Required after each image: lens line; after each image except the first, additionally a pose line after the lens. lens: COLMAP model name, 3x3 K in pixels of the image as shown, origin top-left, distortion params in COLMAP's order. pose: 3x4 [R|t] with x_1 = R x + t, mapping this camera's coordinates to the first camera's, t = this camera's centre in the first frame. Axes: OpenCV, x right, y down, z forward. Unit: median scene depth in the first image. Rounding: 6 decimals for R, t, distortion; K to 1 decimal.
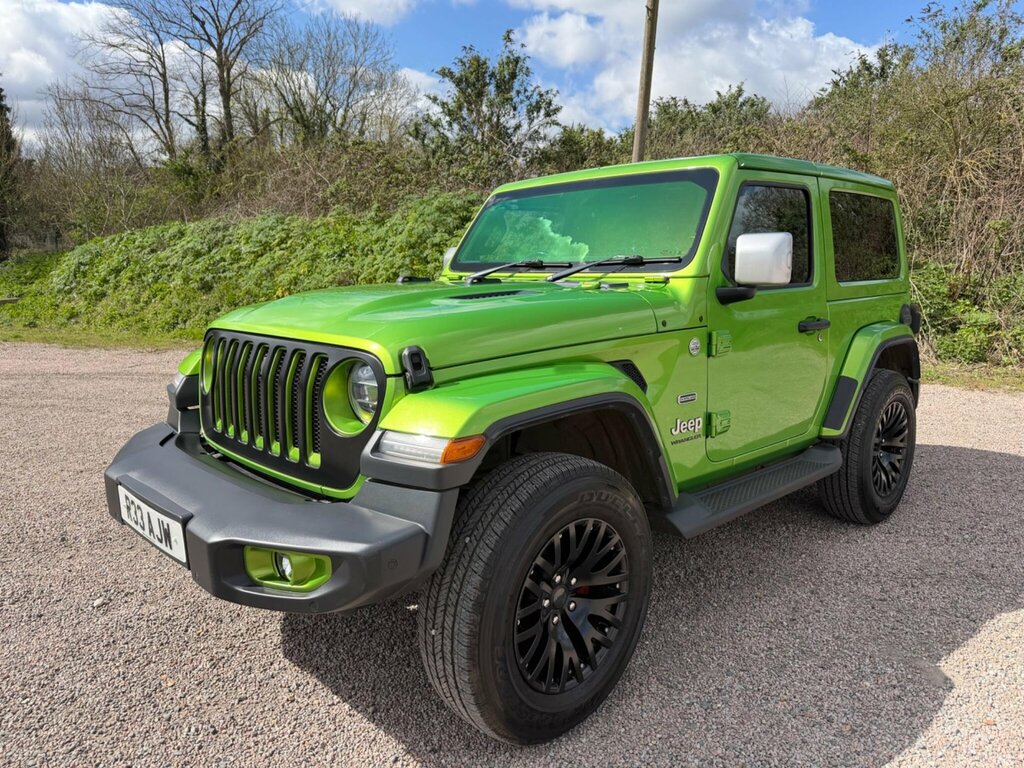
lens RADIAL K [[766.3, 0, 516.4], [0, 766.3, 369.2], [0, 0, 1]] dist [0.042660, -0.056384]
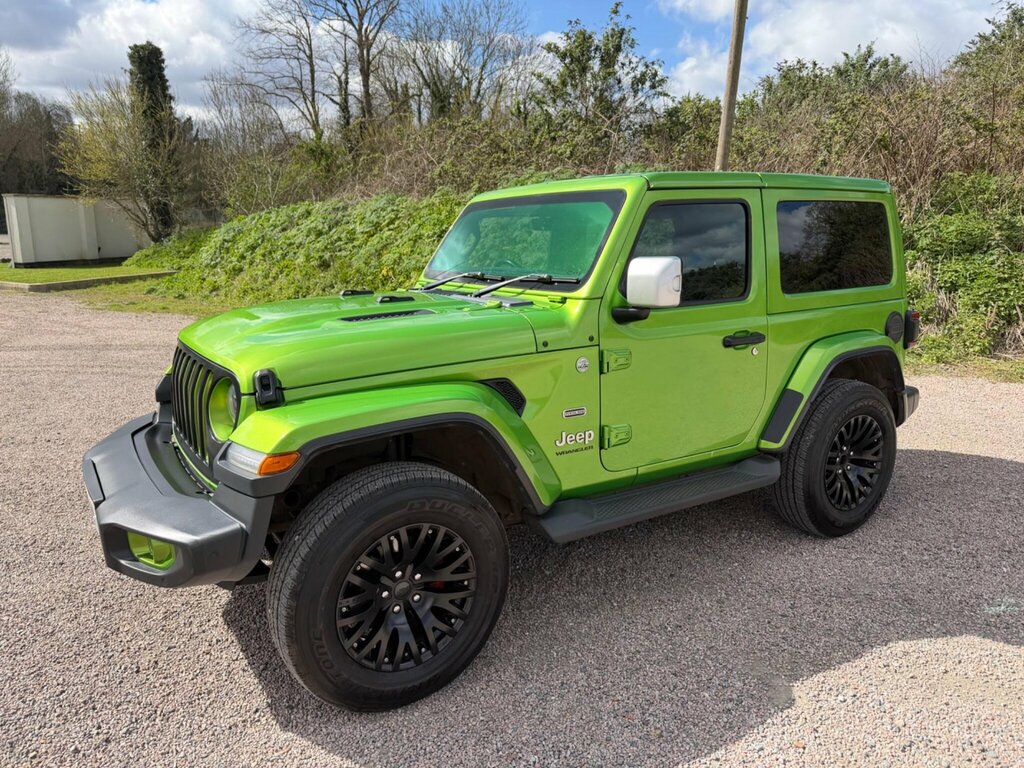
lens RADIAL K [[762.4, 0, 512.0], [0, 762.4, 384.0], [0, 0, 1]] dist [0.070135, -0.092613]
pose [[0.979302, 0.035730, -0.199226, 0.257841], [-0.023202, 0.997624, 0.064869, -0.051217], [0.201070, -0.058904, 0.977804, -0.037977]]
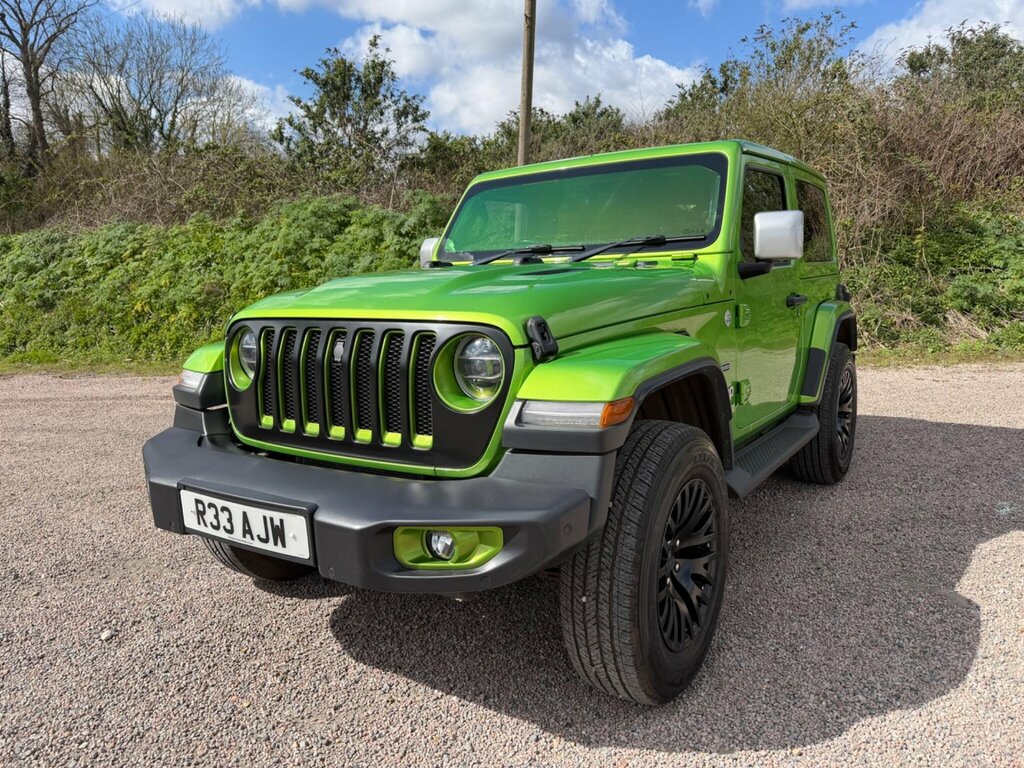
lens RADIAL K [[772.5, 0, 517.8], [0, 772.5, 366.7], [0, 0, 1]] dist [0.003356, 0.001166]
pose [[0.975916, -0.051089, 0.212082, -0.206335], [0.055111, 0.998394, -0.013092, 0.025910], [-0.211072, 0.024464, 0.977164, 0.018849]]
